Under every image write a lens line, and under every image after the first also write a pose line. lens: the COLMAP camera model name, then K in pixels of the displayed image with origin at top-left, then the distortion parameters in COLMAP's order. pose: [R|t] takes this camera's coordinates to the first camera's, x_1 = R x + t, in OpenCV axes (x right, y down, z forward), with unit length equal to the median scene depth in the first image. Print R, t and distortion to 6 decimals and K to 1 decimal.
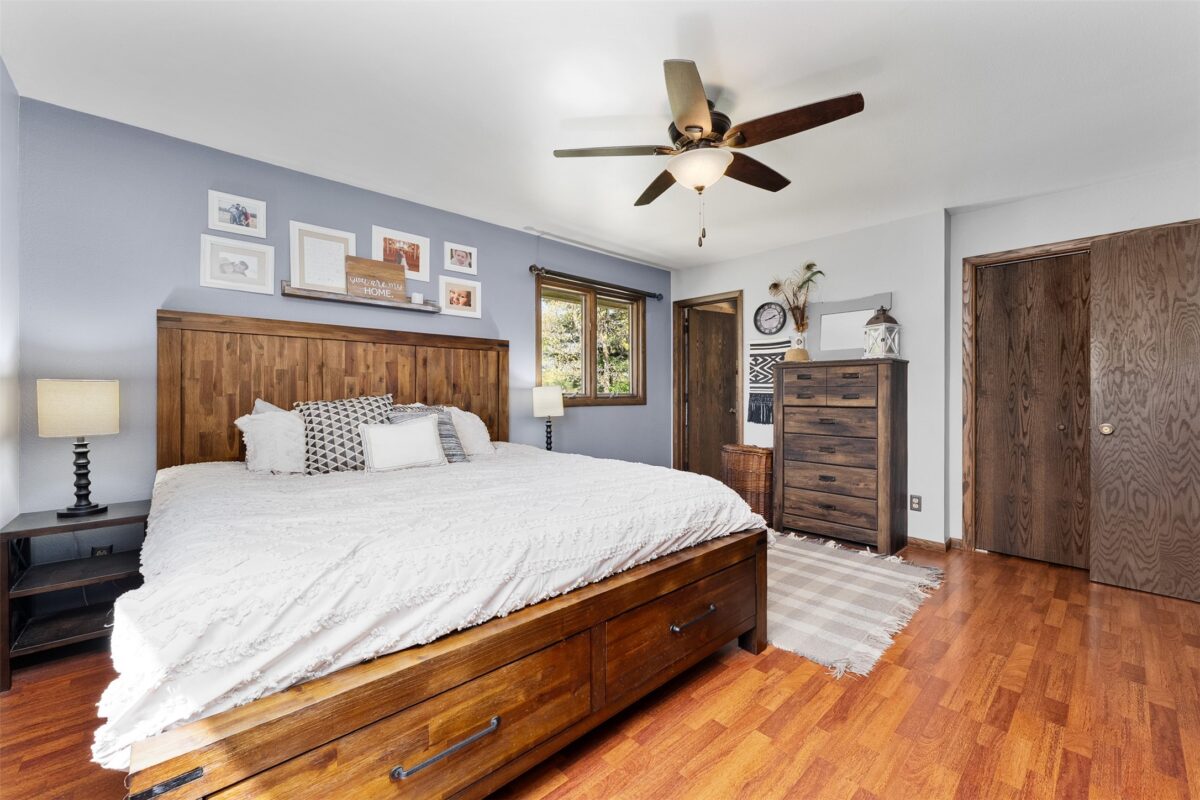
lens RADIAL K [[487.5, 0, 604.4], [0, 487.5, 391.6], [0, 0, 1]] dist [-0.001666, -0.000189]
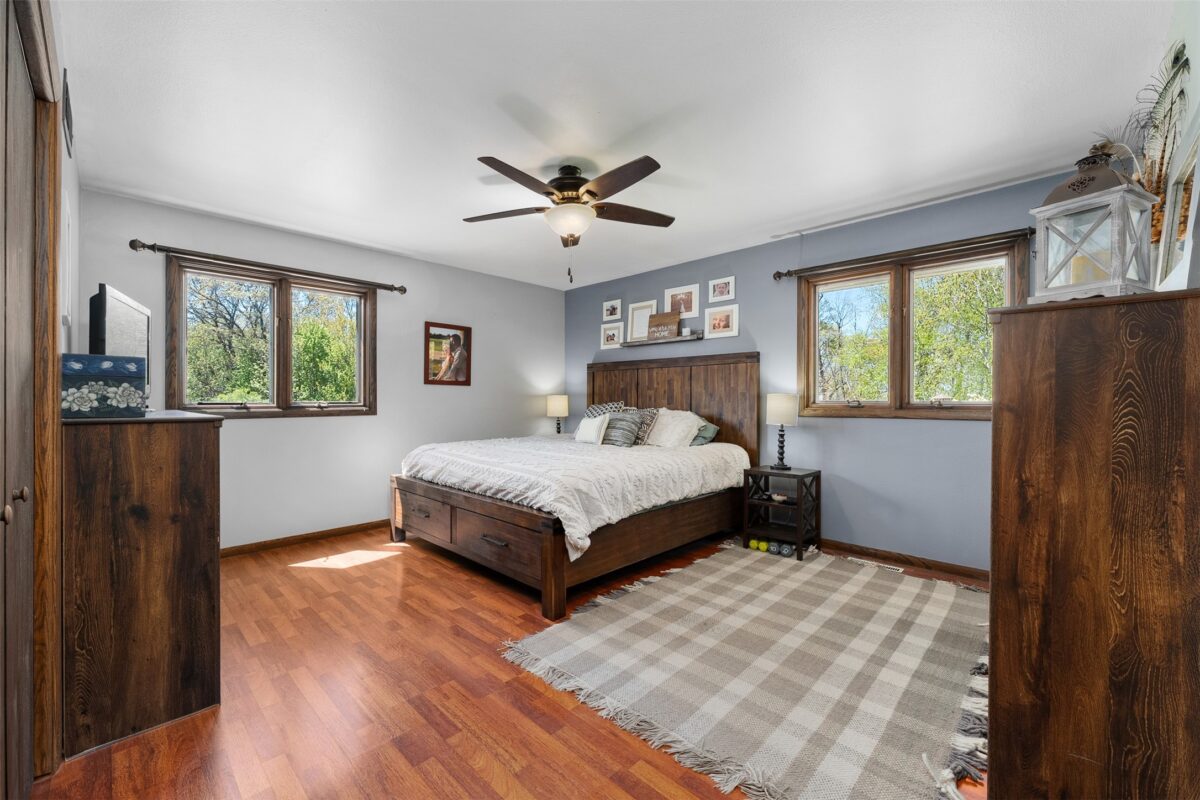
lens RADIAL K [[487.5, 0, 604.3], [0, 487.5, 402.5], [0, 0, 1]] dist [-0.001666, -0.000189]
pose [[0.042589, 0.013957, -0.998995, 1.047535], [0.011301, 0.999832, 0.014450, -0.014289], [0.999029, -0.011905, 0.042424, 0.748077]]
